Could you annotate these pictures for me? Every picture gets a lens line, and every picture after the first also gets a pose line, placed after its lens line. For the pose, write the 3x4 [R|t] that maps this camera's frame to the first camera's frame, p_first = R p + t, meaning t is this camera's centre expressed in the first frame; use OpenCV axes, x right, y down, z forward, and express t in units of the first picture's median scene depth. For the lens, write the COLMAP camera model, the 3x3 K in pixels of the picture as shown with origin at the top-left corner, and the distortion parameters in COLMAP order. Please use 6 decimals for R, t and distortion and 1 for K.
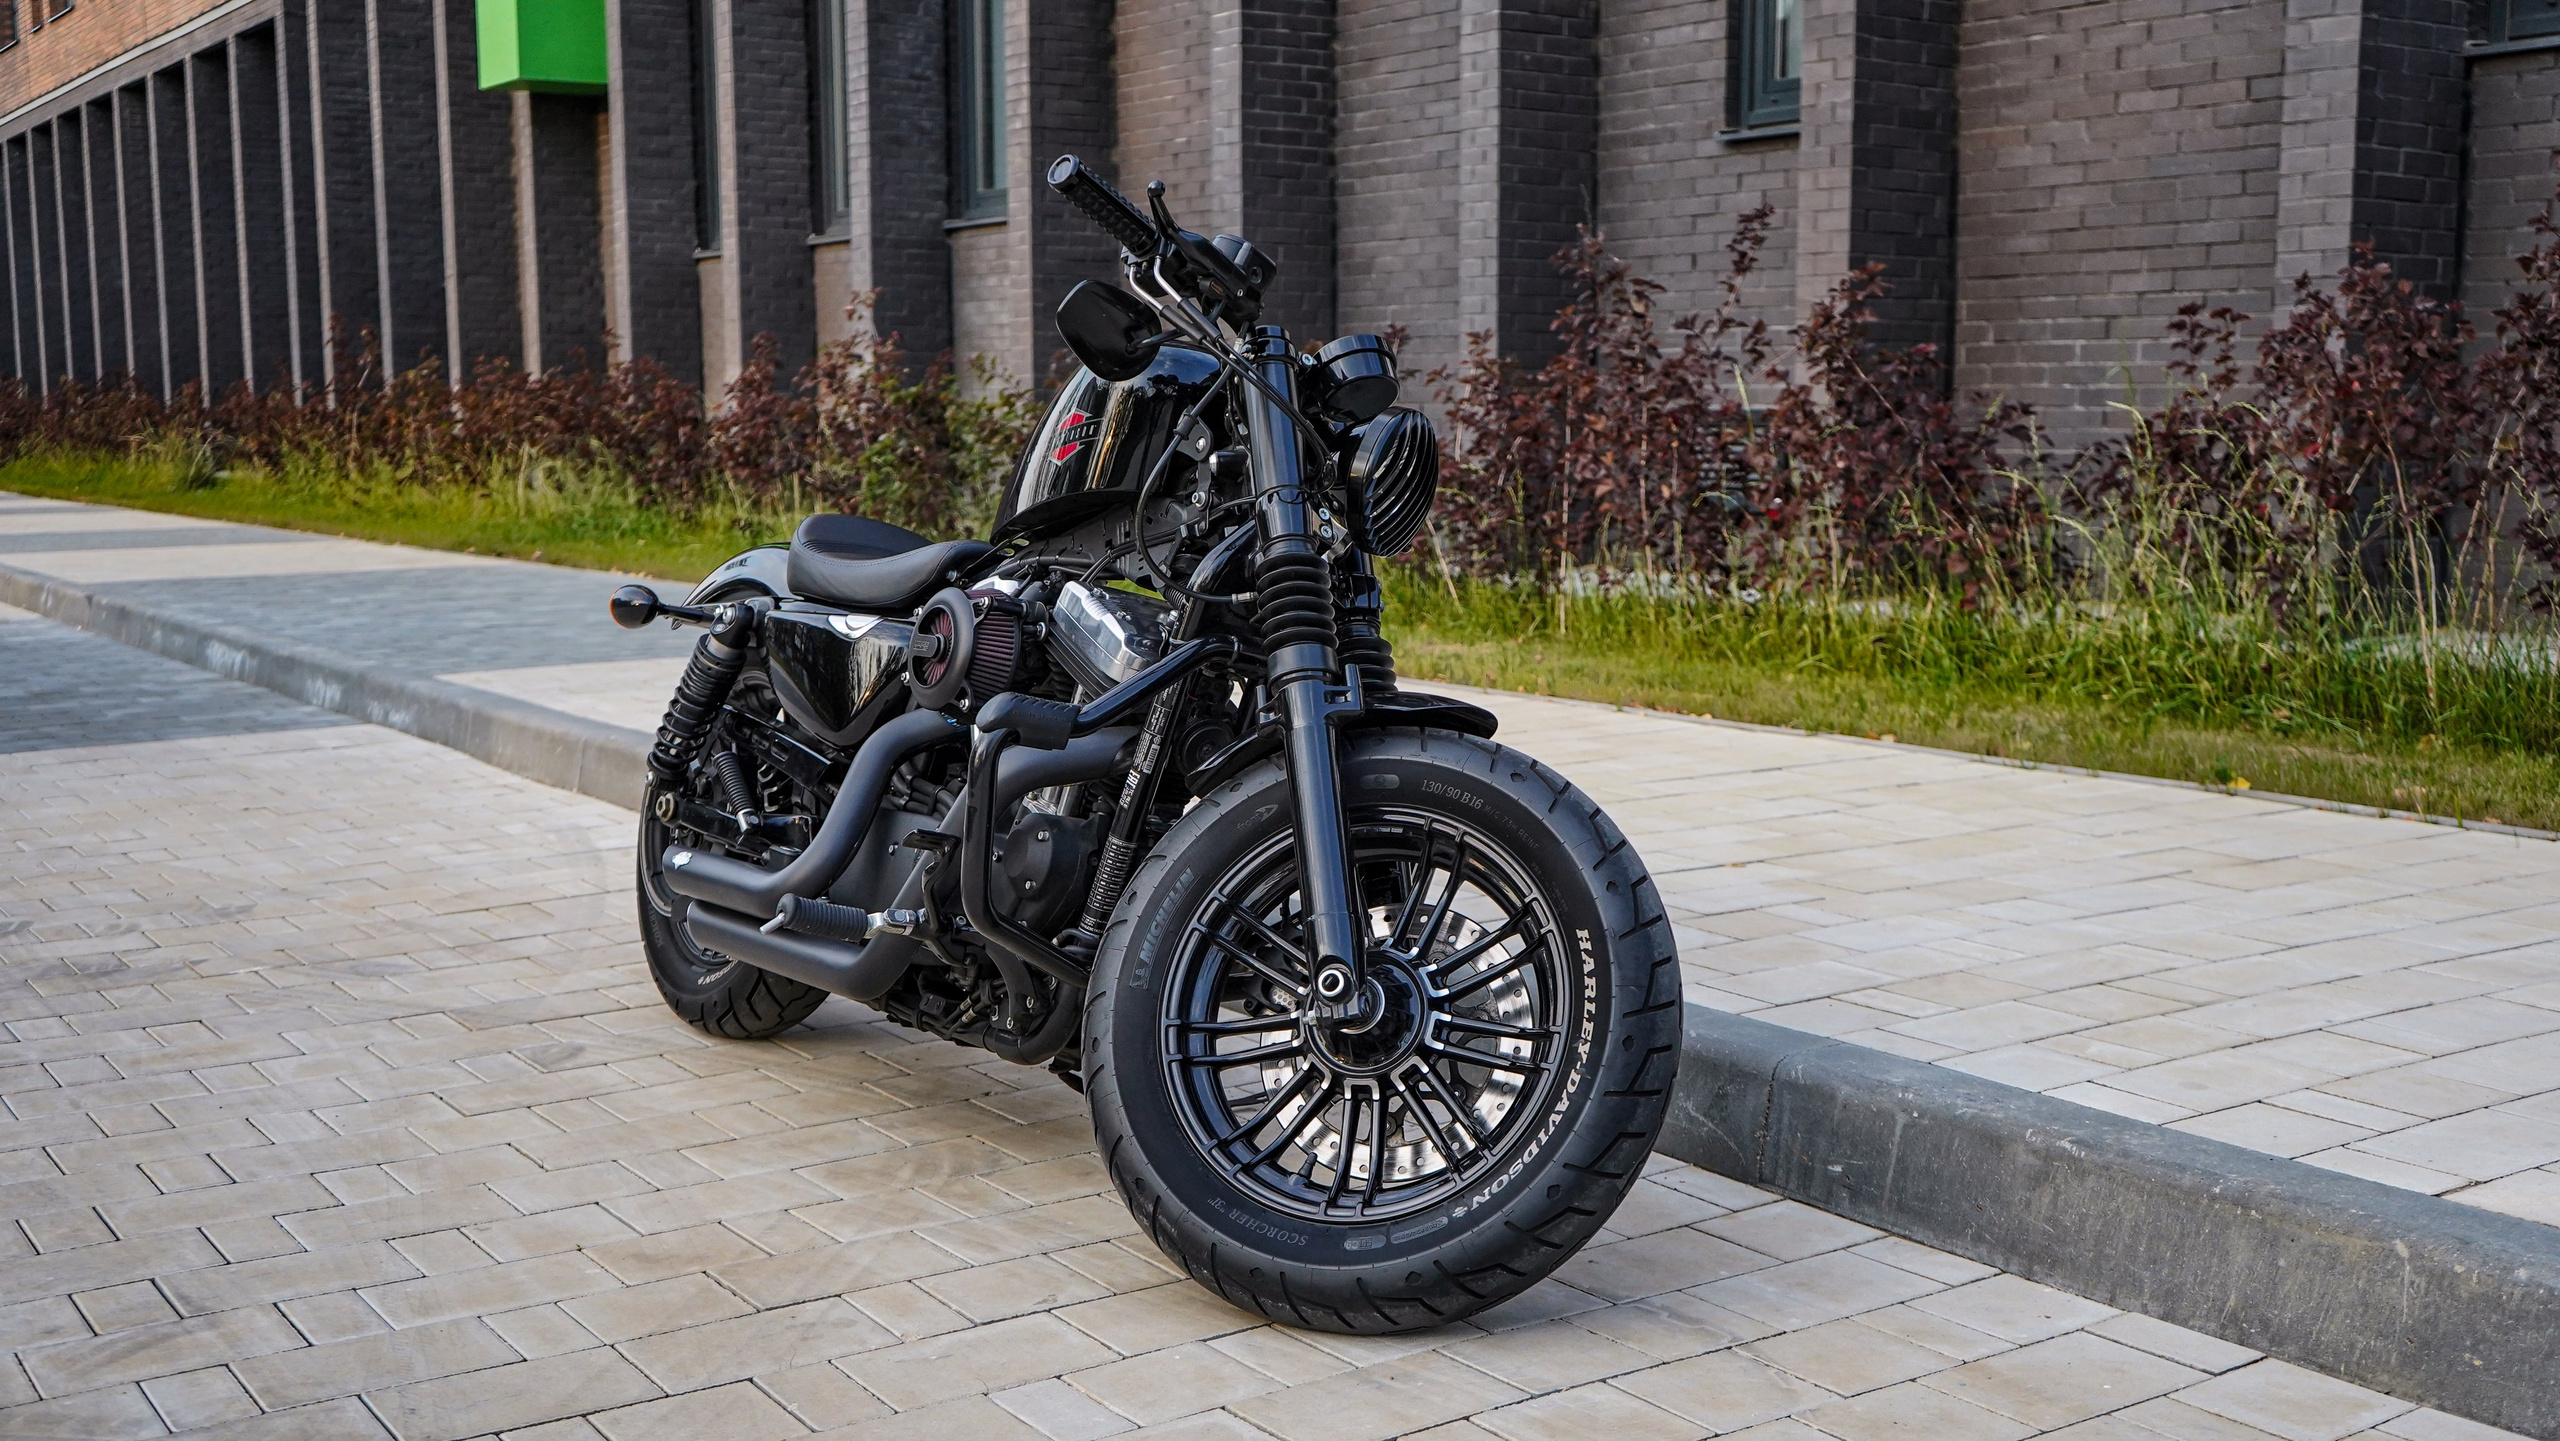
lens RADIAL K [[2797.2, 0, 1292.1], [0, 2797.2, 736.9], [0, 0, 1]] dist [0.021184, 0.000000]
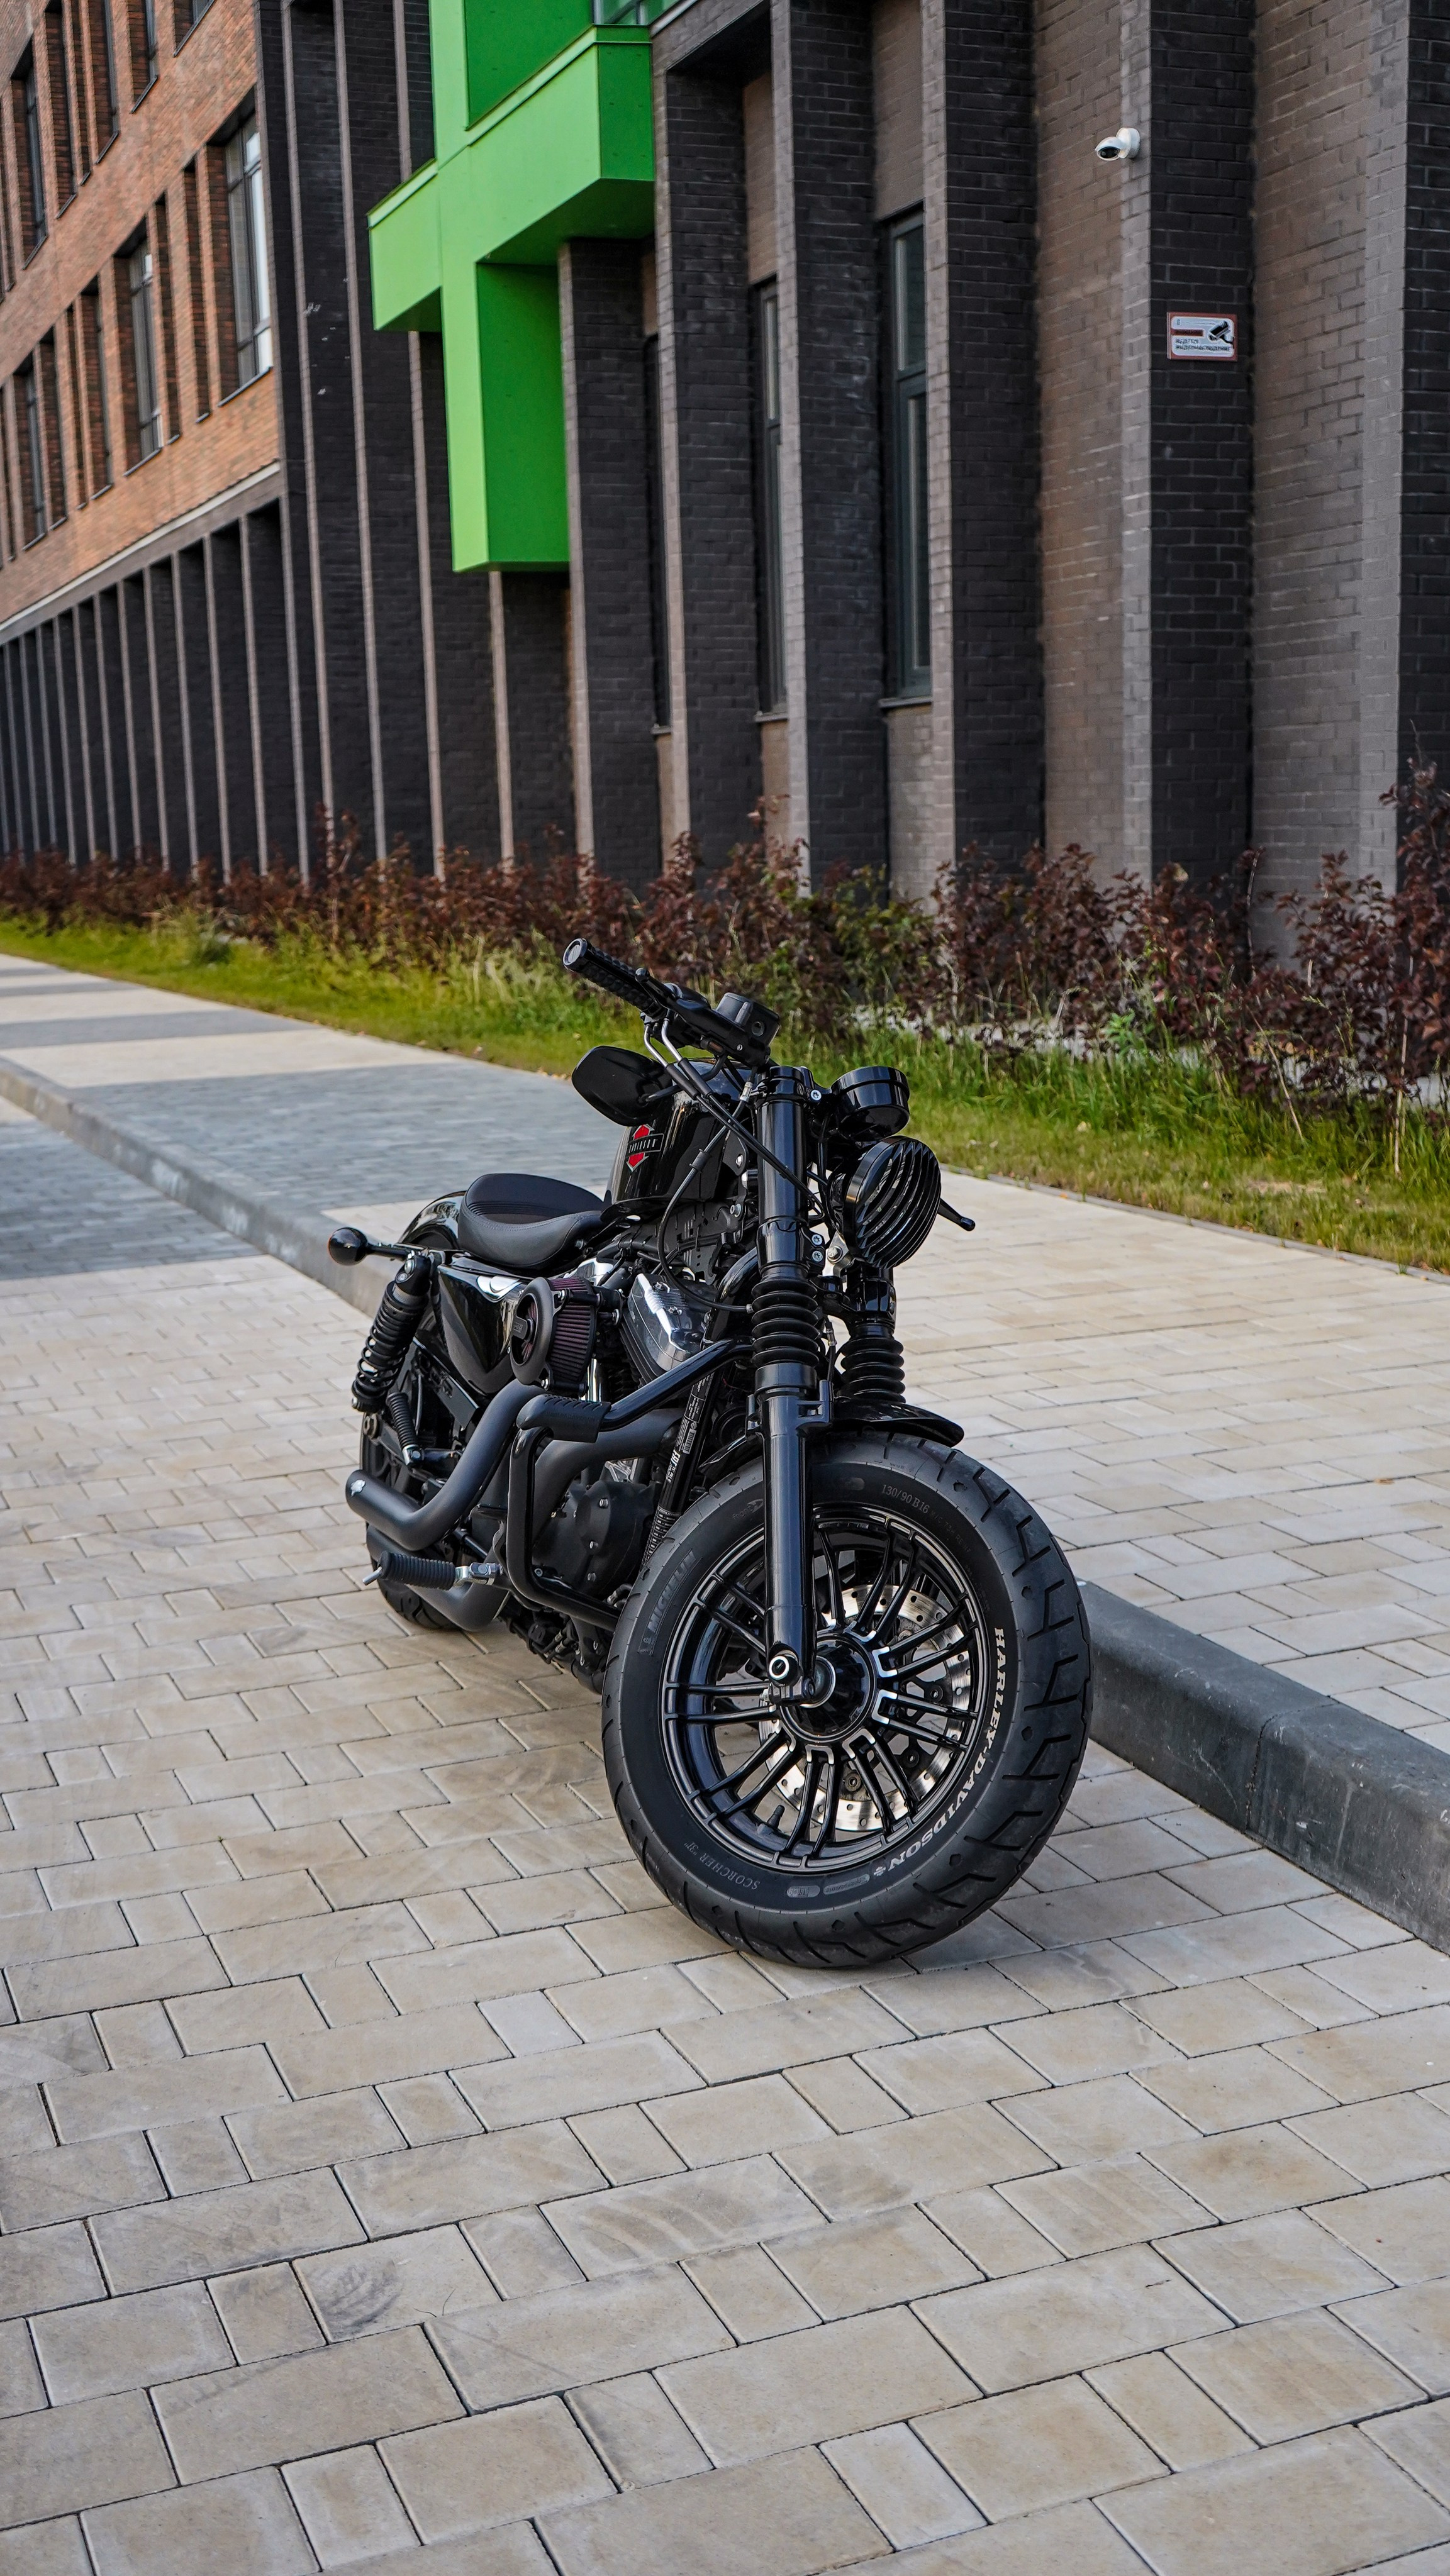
lens RADIAL K [[2954.6, 0, 711.3], [0, 2954.6, 1305.8], [0, 0, 1]] dist [0.002281, 0.000000]
pose [[0.972029, 0.012070, -0.234549, 0.197112], [0.002277, 0.998147, 0.060804, -0.098840], [0.234848, -0.059637, 0.970201, -0.135009]]
